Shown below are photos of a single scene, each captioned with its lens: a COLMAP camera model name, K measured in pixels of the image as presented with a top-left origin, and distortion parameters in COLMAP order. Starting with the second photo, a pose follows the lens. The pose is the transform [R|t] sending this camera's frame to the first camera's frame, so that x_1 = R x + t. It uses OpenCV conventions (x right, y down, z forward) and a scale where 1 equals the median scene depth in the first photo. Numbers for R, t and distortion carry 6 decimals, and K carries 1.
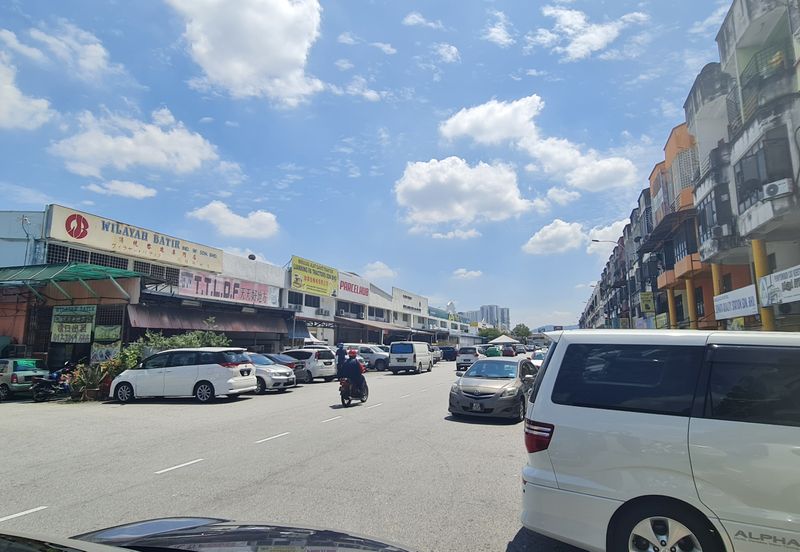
lens RADIAL K [[484.8, 0, 399.9], [0, 484.8, 269.9], [0, 0, 1]] dist [-0.001170, 0.001264]
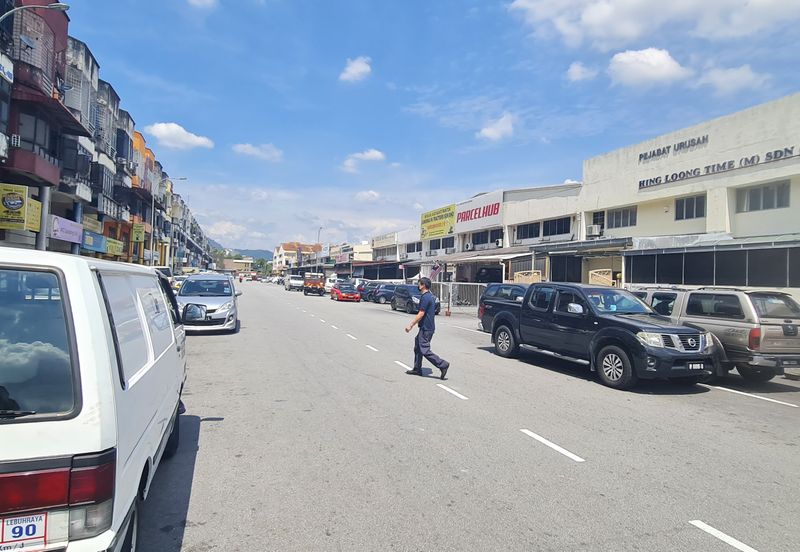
lens RADIAL K [[484.3, 0, 400.0], [0, 484.3, 276.0], [0, 0, 1]] dist [-0.005156, -0.001307]
pose [[-0.787052, -0.039193, -0.615641, 0.897397], [0.053646, 0.989850, -0.131599, 0.434192], [0.614550, -0.136602, -0.776961, 2.770397]]
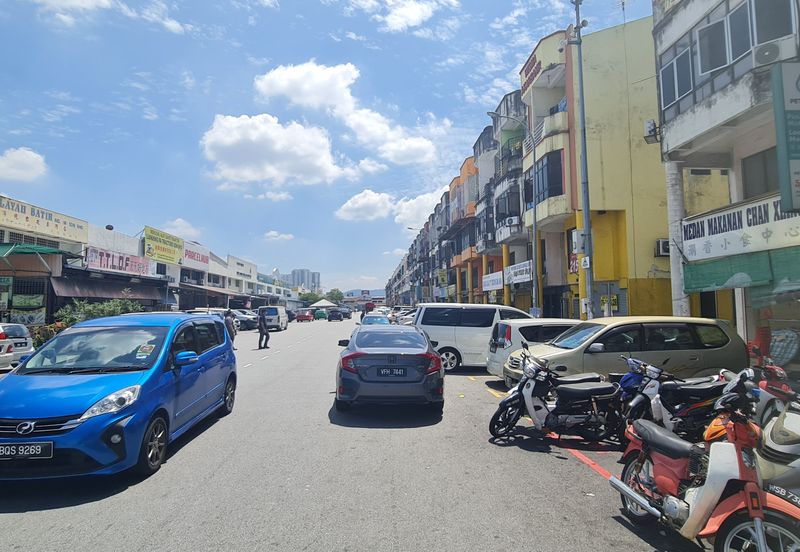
lens RADIAL K [[484.8, 0, 399.9], [0, 484.8, 269.9], [0, 0, 1]] dist [-0.001170, 0.001264]
pose [[0.926092, 0.021926, 0.376661, -0.146359], [-0.050049, 0.996627, 0.065039, -0.043340], [-0.373964, -0.079083, 0.924065, -0.269976]]
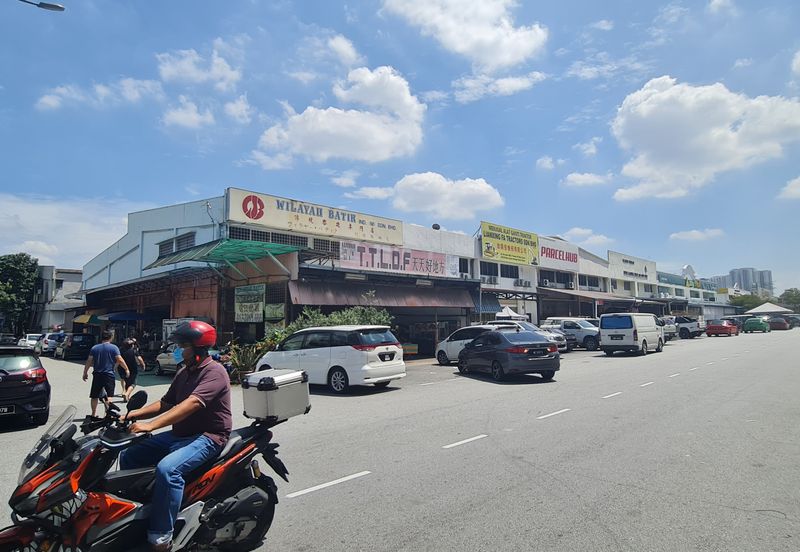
lens RADIAL K [[484.3, 0, 400.0], [0, 484.3, 276.0], [0, 0, 1]] dist [-0.005156, -0.001307]
pose [[0.905556, -0.056348, -0.420467, 0.018966], [0.082630, 0.995585, 0.044539, 0.025583], [0.416101, -0.075076, 0.906214, 0.161737]]
